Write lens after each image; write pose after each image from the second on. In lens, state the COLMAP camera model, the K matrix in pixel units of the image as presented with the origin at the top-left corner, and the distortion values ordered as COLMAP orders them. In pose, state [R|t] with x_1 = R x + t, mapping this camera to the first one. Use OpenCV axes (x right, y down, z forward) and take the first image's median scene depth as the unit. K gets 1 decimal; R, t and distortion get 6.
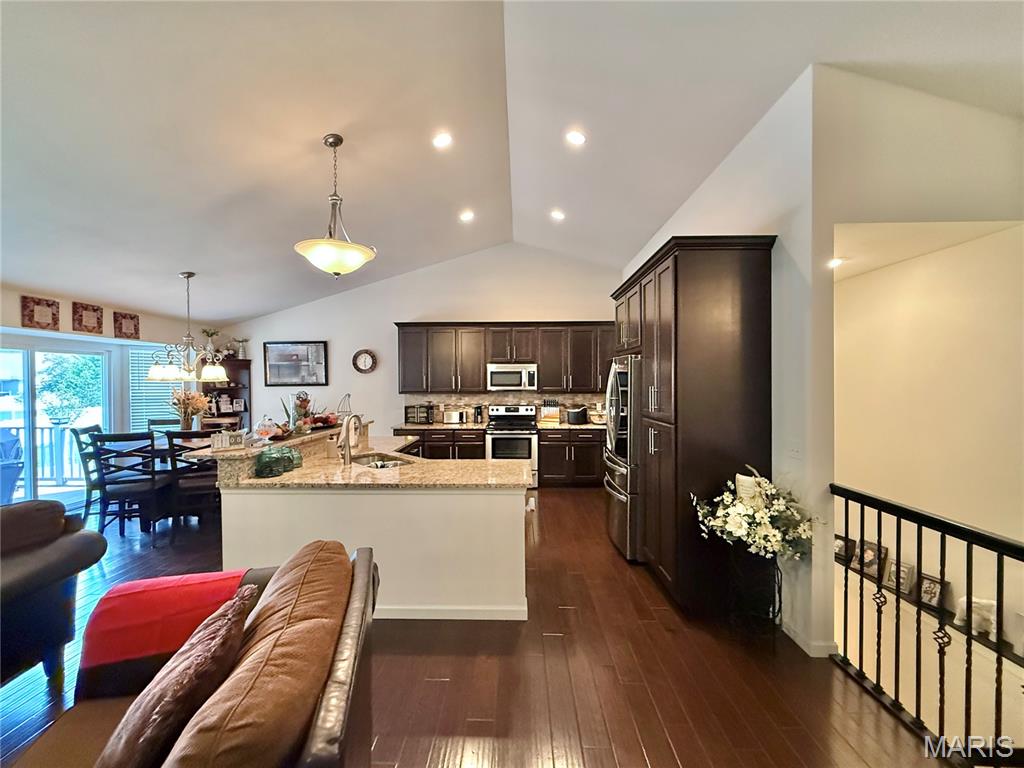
lens RADIAL K [[412.6, 0, 507.1], [0, 412.6, 387.7], [0, 0, 1]] dist [0.002459, 0.000264]
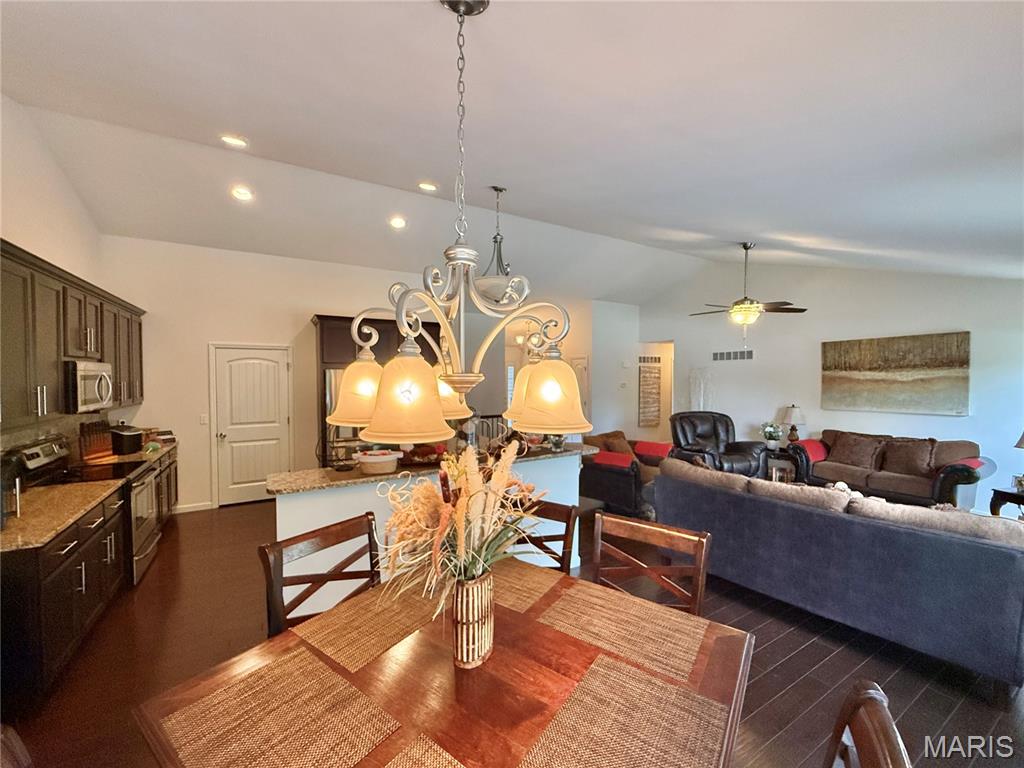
lens RADIAL K [[412.6, 0, 506.7], [0, 412.6, 386.1], [0, 0, 1]] dist [0.002459, 0.000264]
pose [[-0.524448, -0.020391, 0.851198, -0.739124], [0.014025, 0.999371, 0.032581, -0.035079], [-0.851327, 0.029025, -0.523832, 0.825858]]
